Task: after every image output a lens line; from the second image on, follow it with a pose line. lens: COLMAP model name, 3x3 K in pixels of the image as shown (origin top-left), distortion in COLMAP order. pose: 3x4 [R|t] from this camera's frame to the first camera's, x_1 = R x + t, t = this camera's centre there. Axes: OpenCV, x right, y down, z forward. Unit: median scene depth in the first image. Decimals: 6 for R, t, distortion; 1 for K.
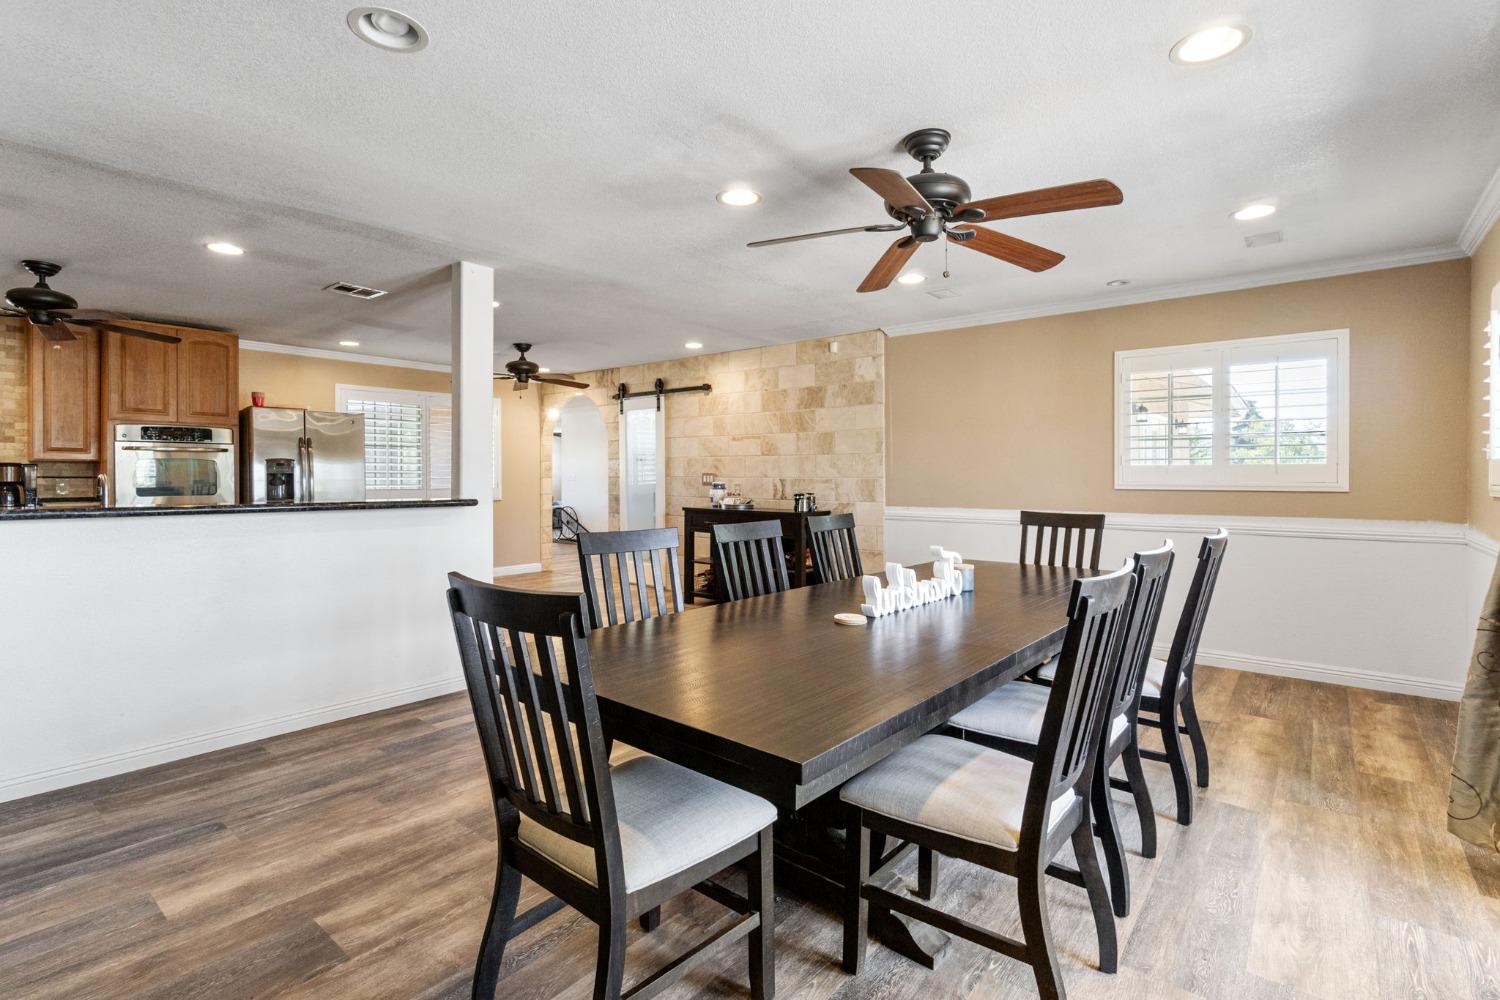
lens RADIAL K [[696.7, 0, 747.6], [0, 696.7, 489.5], [0, 0, 1]] dist [0.004062, 0.000471]
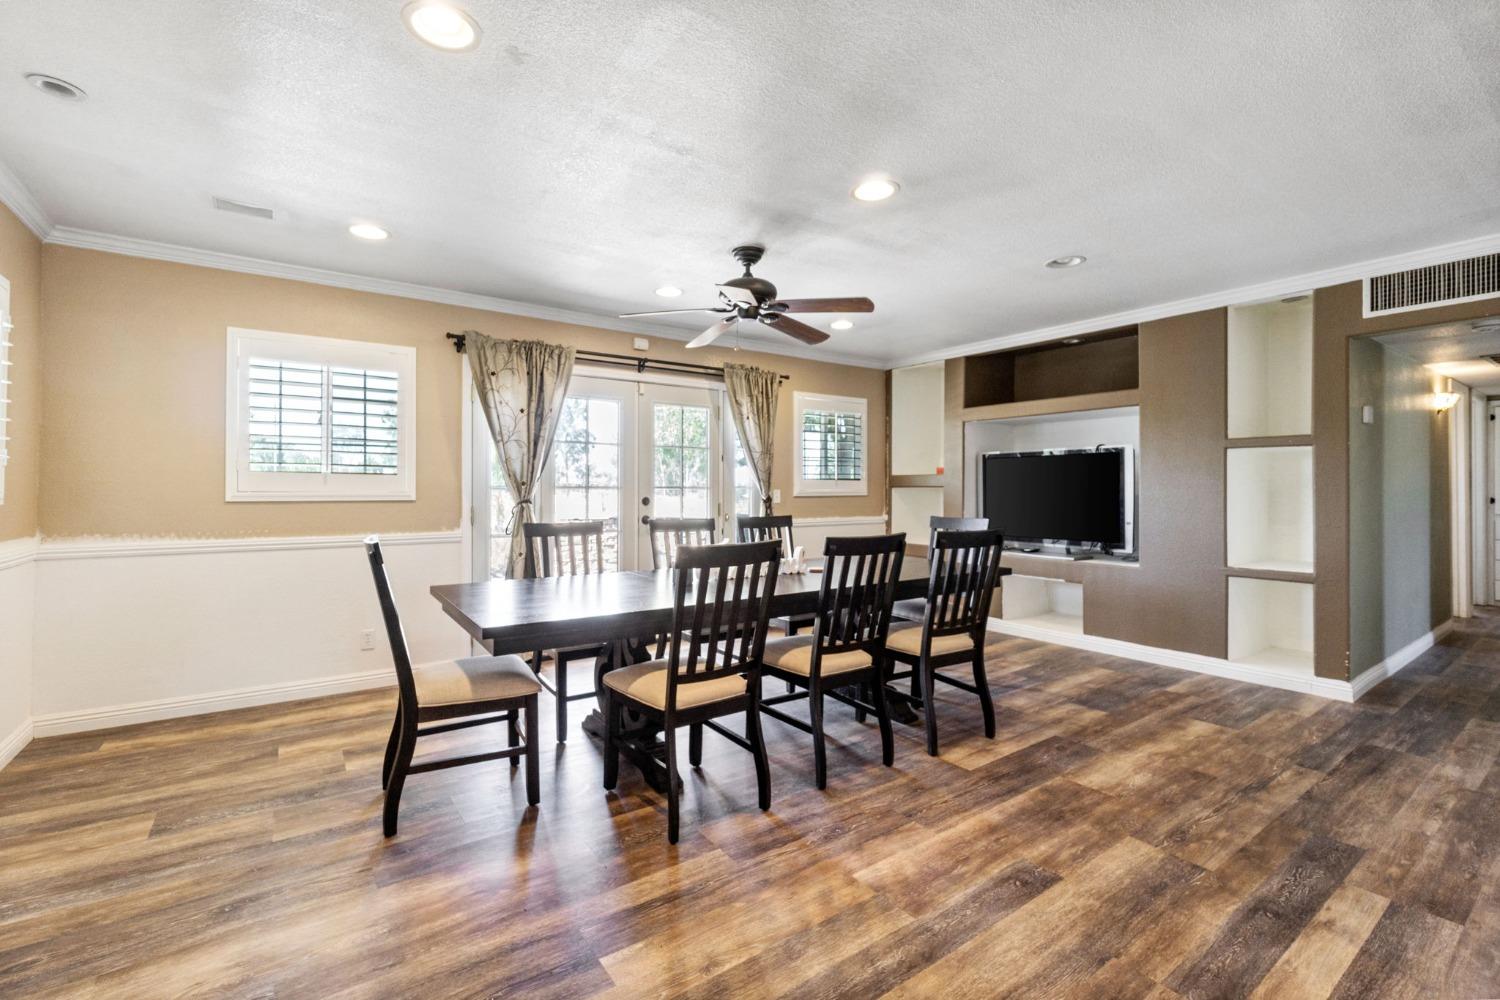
lens RADIAL K [[665.2, 0, 752.0], [0, 665.2, 484.9], [0, 0, 1]] dist [0.006919, -0.002161]
pose [[-0.966258, 0.000696, 0.257574, -0.039661], [0.004210, 0.999905, 0.013092, -0.014688], [-0.257541, 0.013735, -0.966170, 0.872652]]
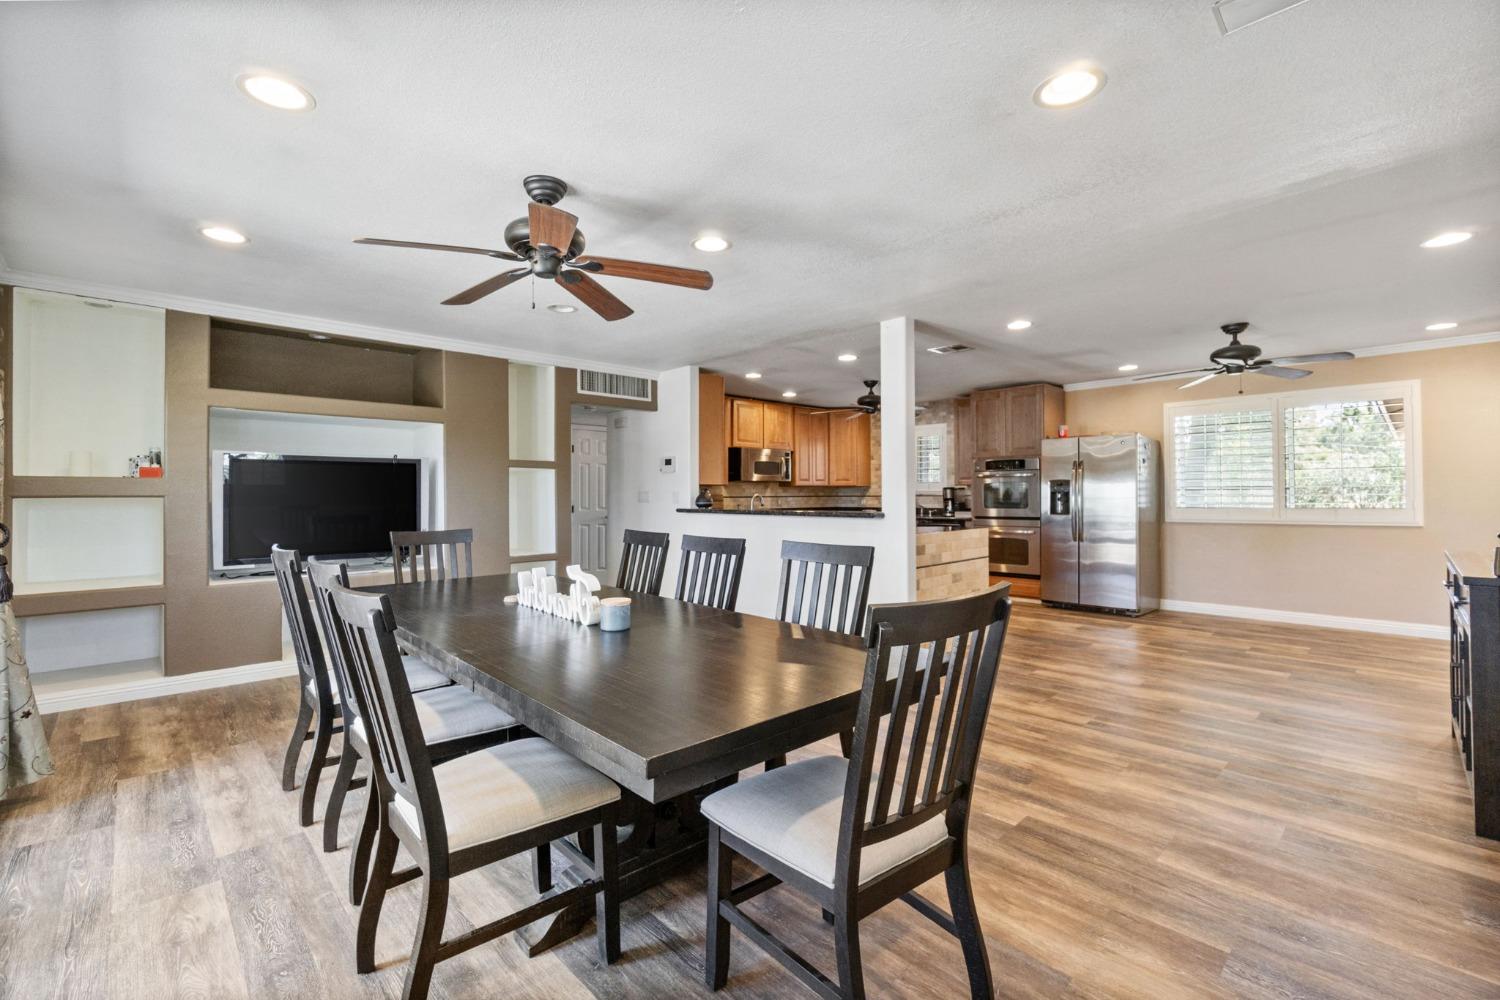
lens RADIAL K [[642.0, 0, 739.2], [0, 642.0, 492.8], [0, 0, 1]] dist [-0.010407, 0.001536]
pose [[-0.128273, -0.006391, -0.991718, 0.450035], [-0.015578, 0.999869, -0.004428, -0.007423], [0.991617, 0.014881, -0.128356, 0.534727]]
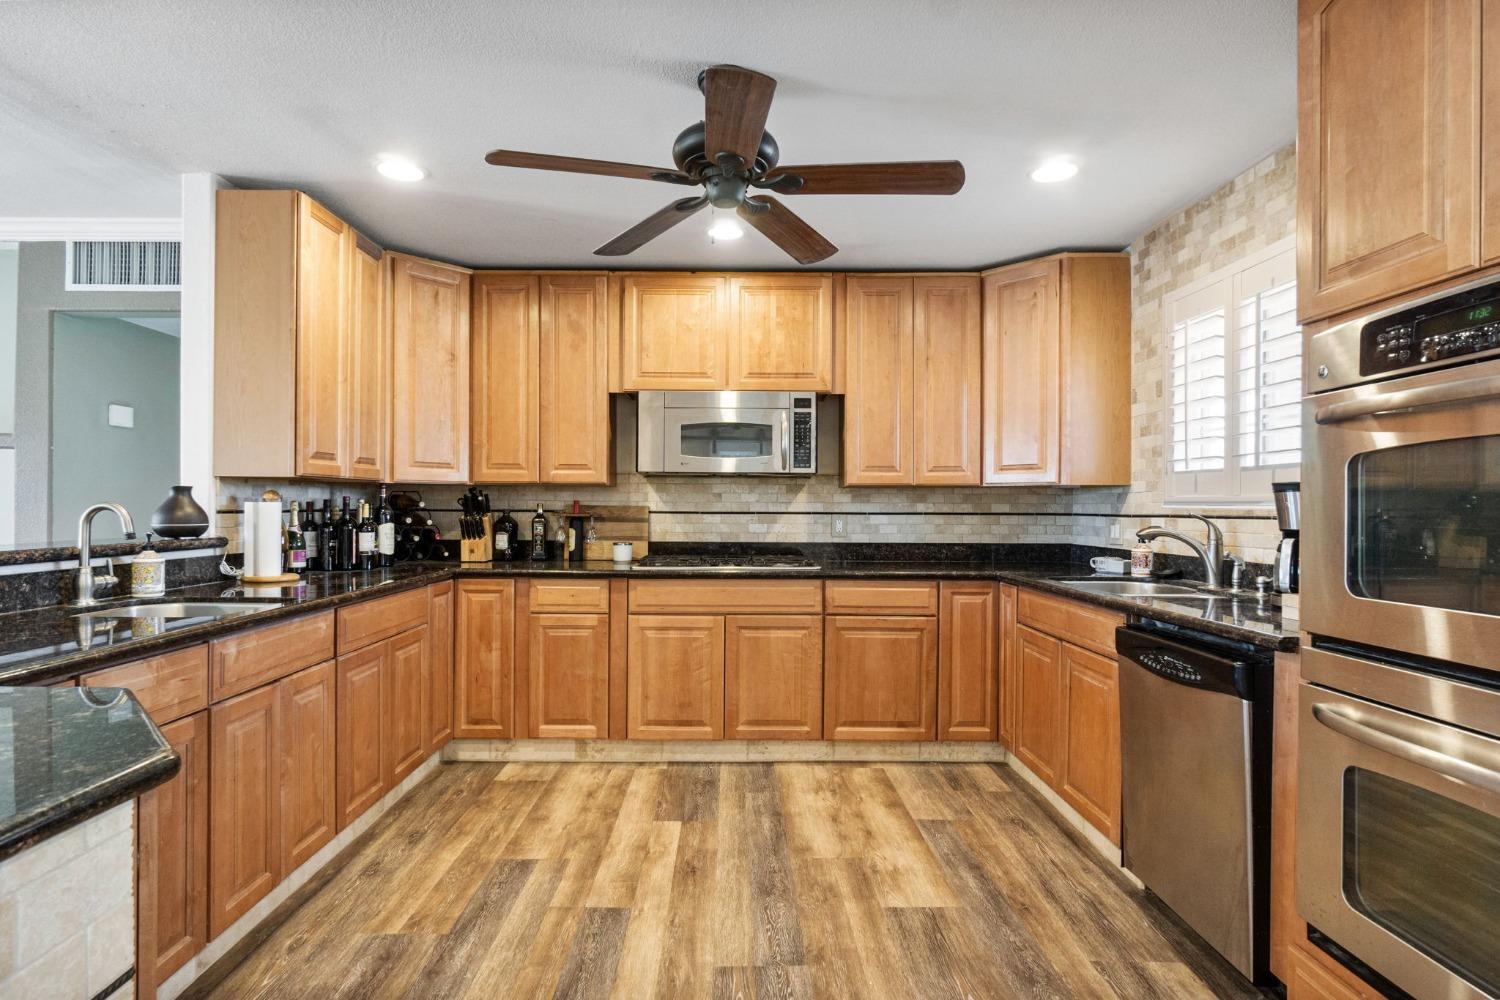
lens RADIAL K [[753.6, 0, 735.4], [0, 753.6, 509.9], [0, 0, 1]] dist [-0.008260, 0.000948]
pose [[-0.766344, -0.007430, -0.642387, -0.416875], [-0.021973, 0.999651, 0.014652, -0.016848], [0.642054, 0.025343, -0.766240, 0.868609]]
